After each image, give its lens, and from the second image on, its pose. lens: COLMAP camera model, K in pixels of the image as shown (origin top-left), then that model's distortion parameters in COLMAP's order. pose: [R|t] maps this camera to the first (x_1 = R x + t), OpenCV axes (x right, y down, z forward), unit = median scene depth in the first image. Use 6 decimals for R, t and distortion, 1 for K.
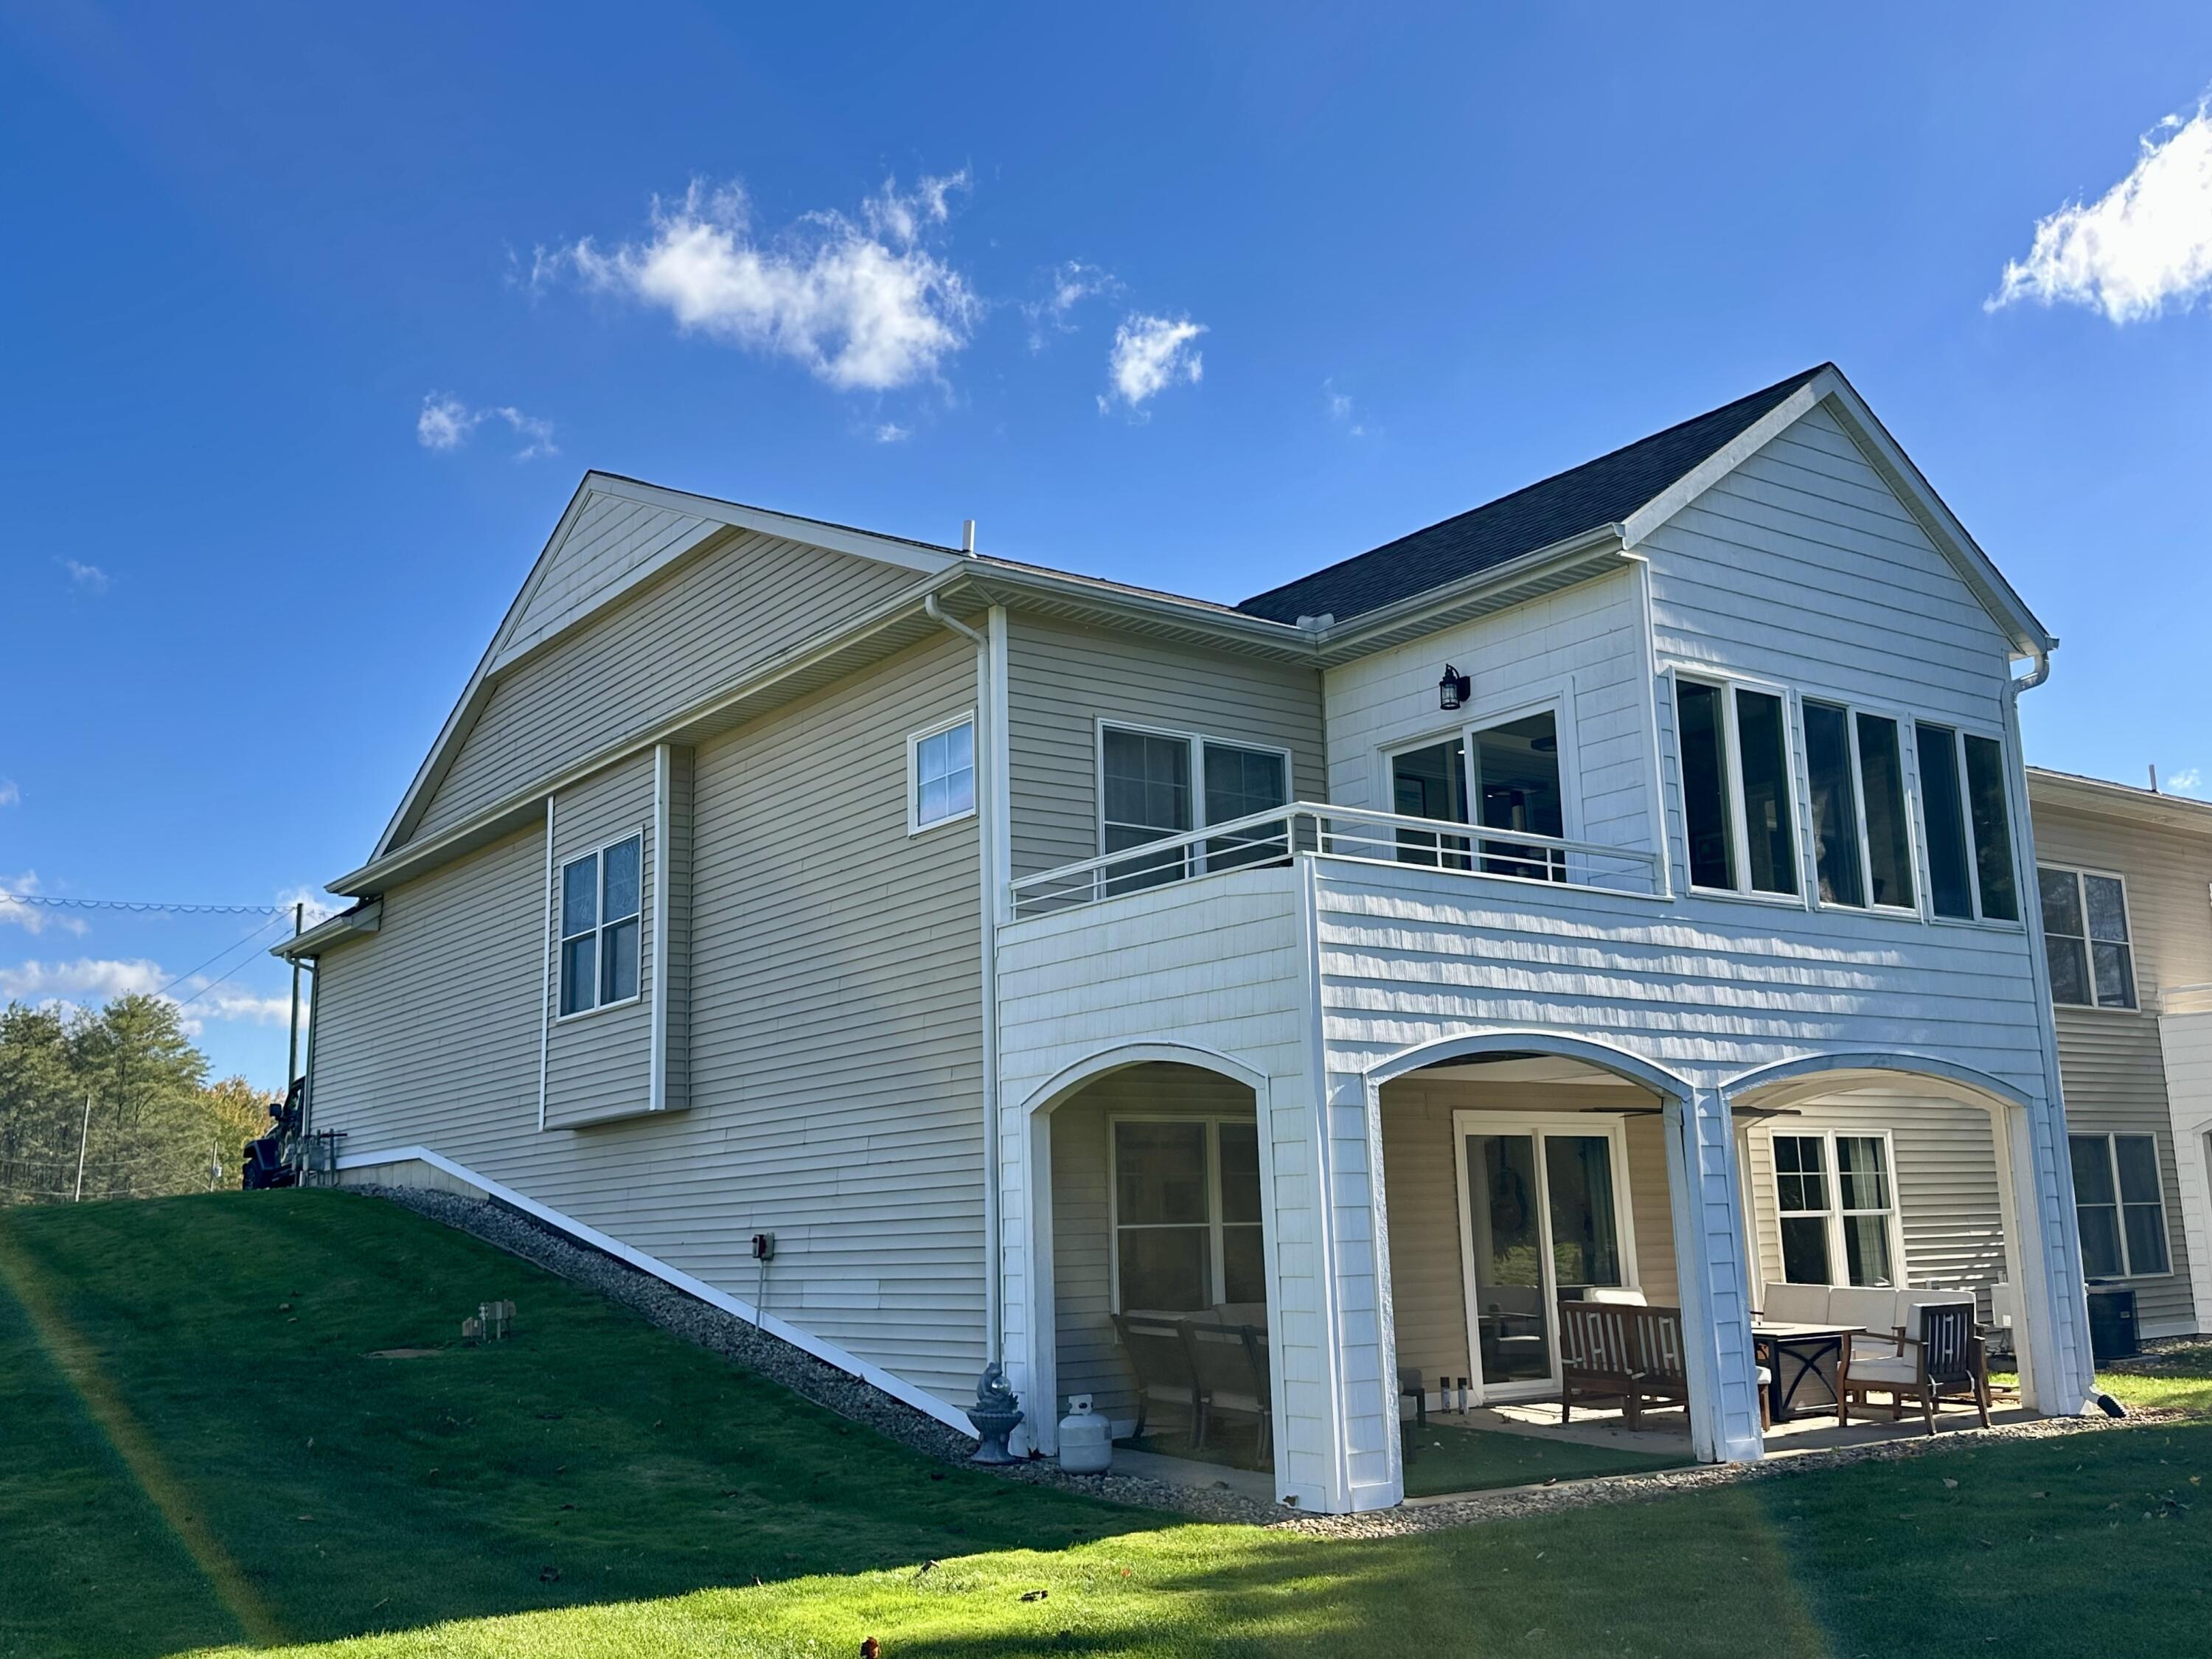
lens RADIAL K [[2014.8, 0, 1106.0], [0, 2014.8, 829.5], [0, 0, 1]] dist [0.048722, -0.000906]
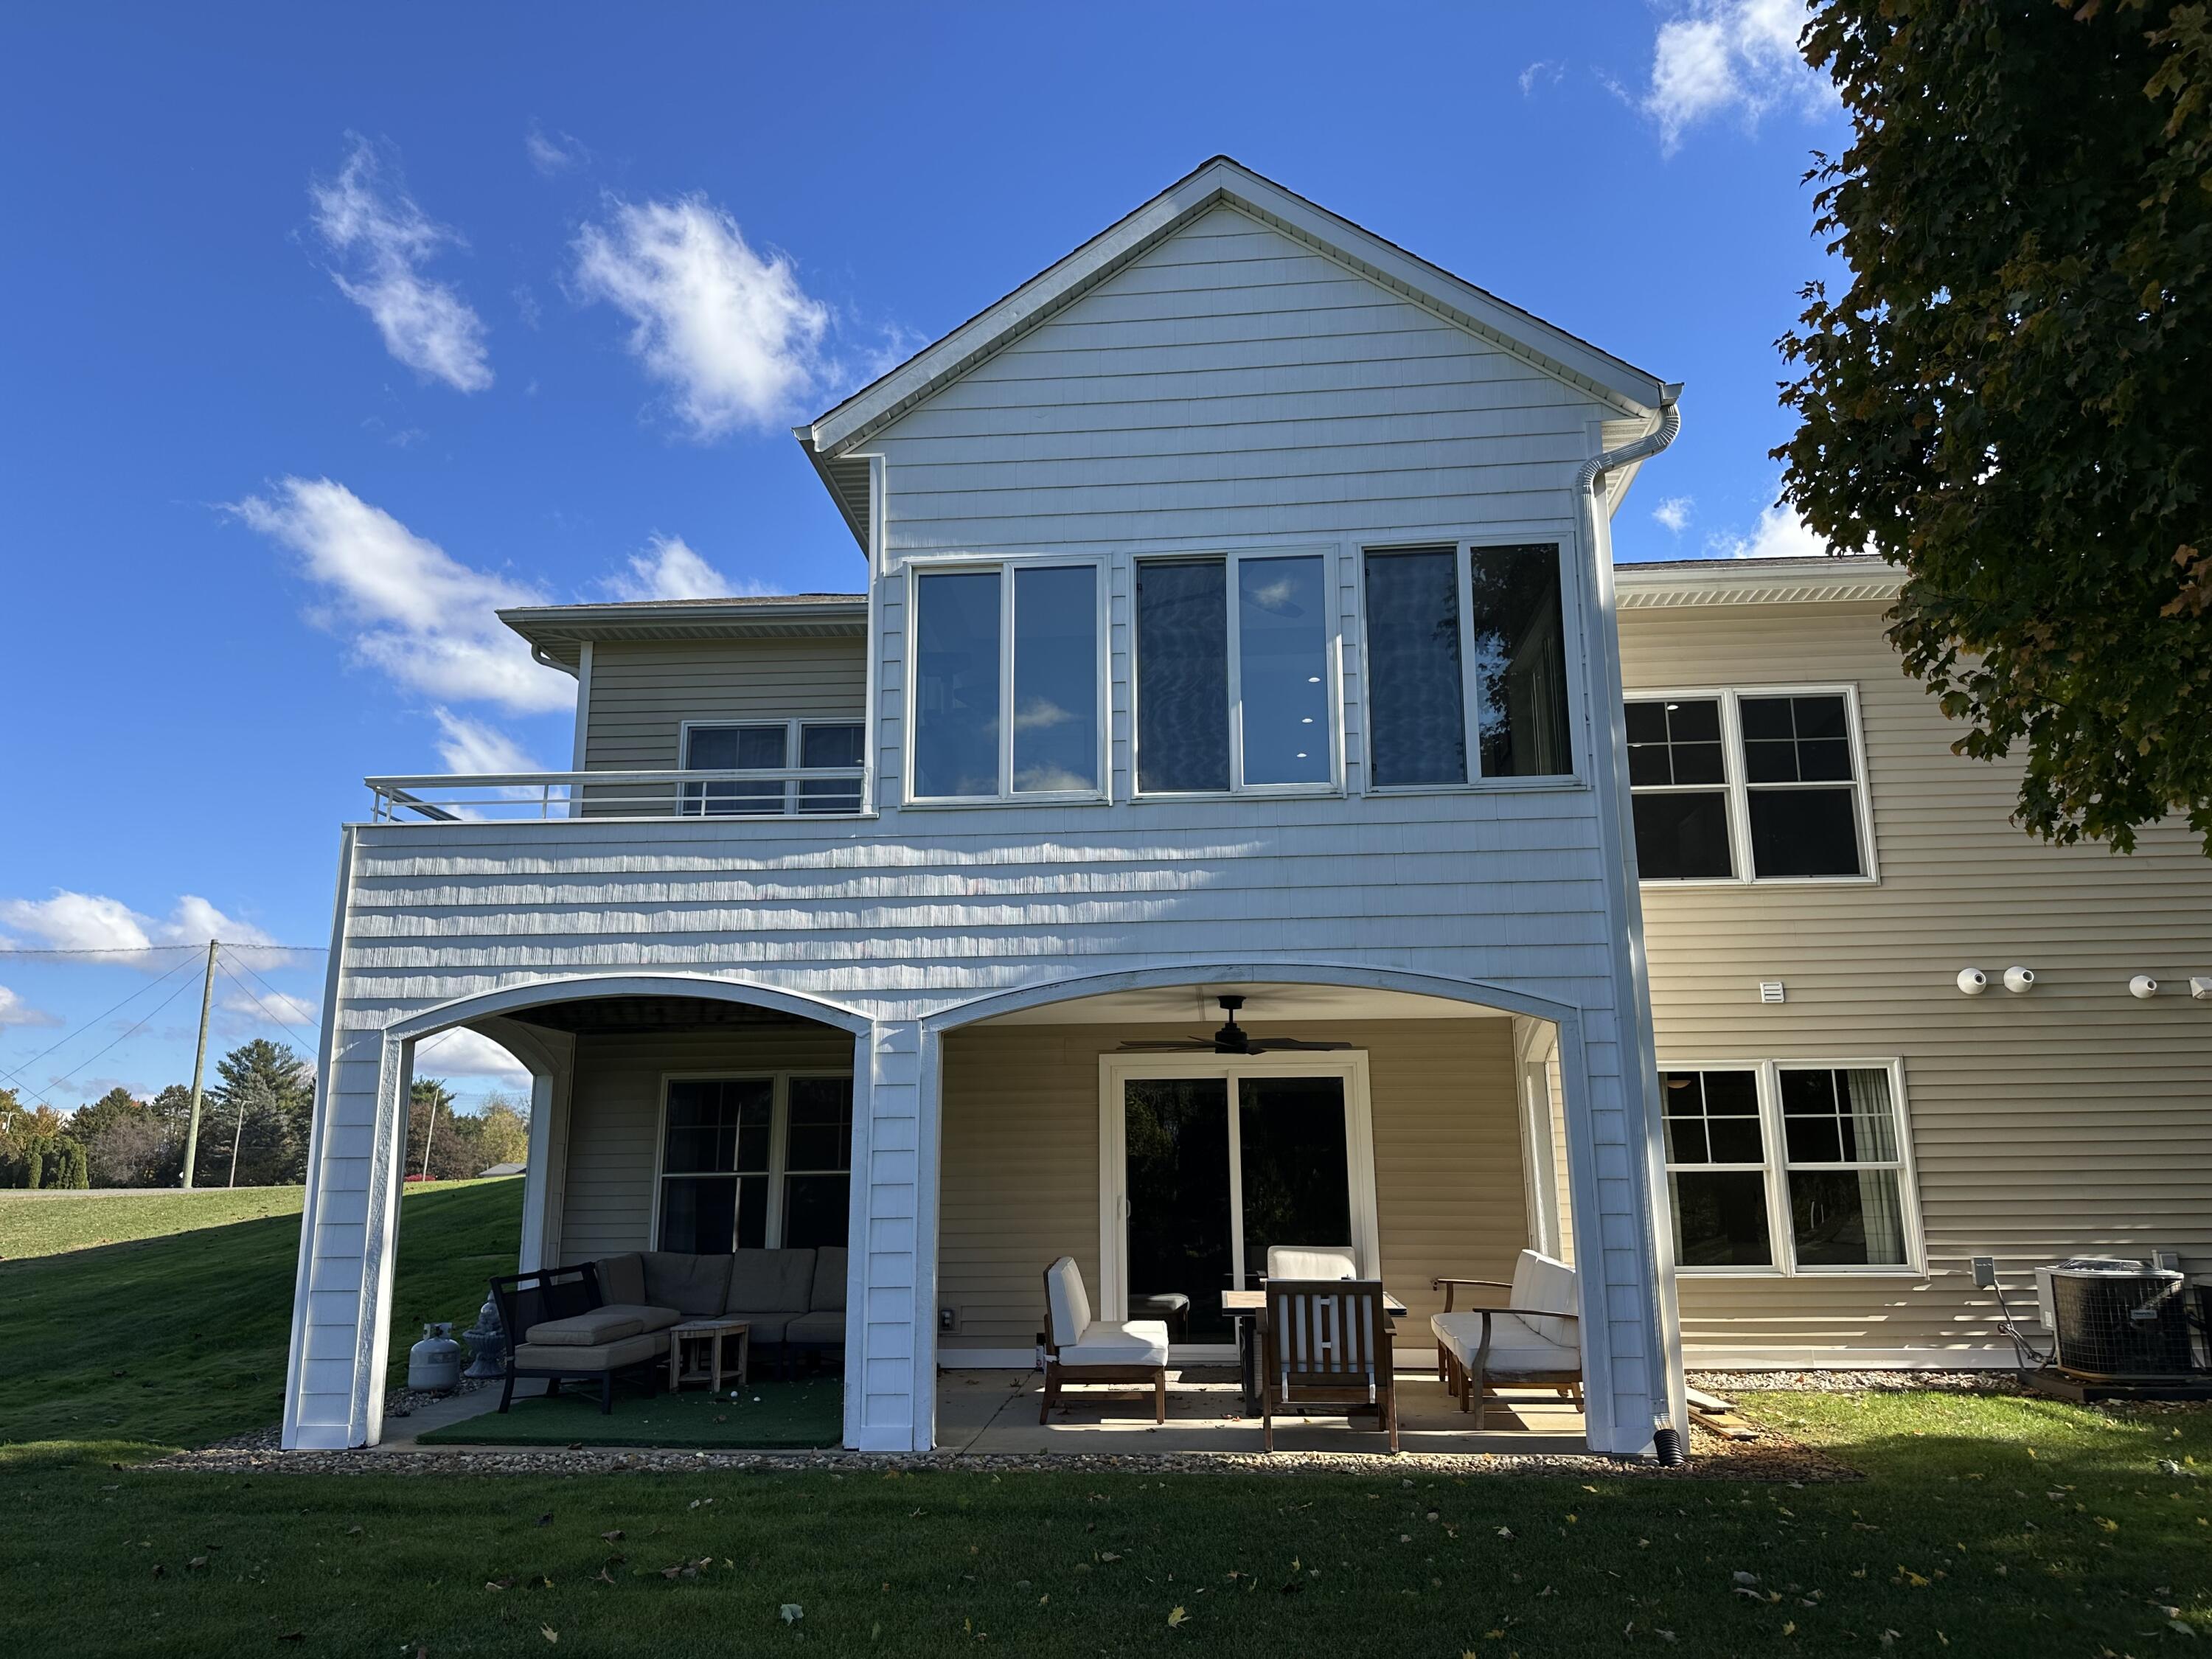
lens RADIAL K [[1569.3, 0, 1106.0], [0, 1569.3, 829.5], [0, 0, 1]] dist [0.081899, -0.000839]
pose [[0.762575, -0.128270, -0.634055, 0.810475], [0.115741, 0.991383, -0.061357, 0.096304], [0.636461, -0.026597, 0.770850, 0.519812]]
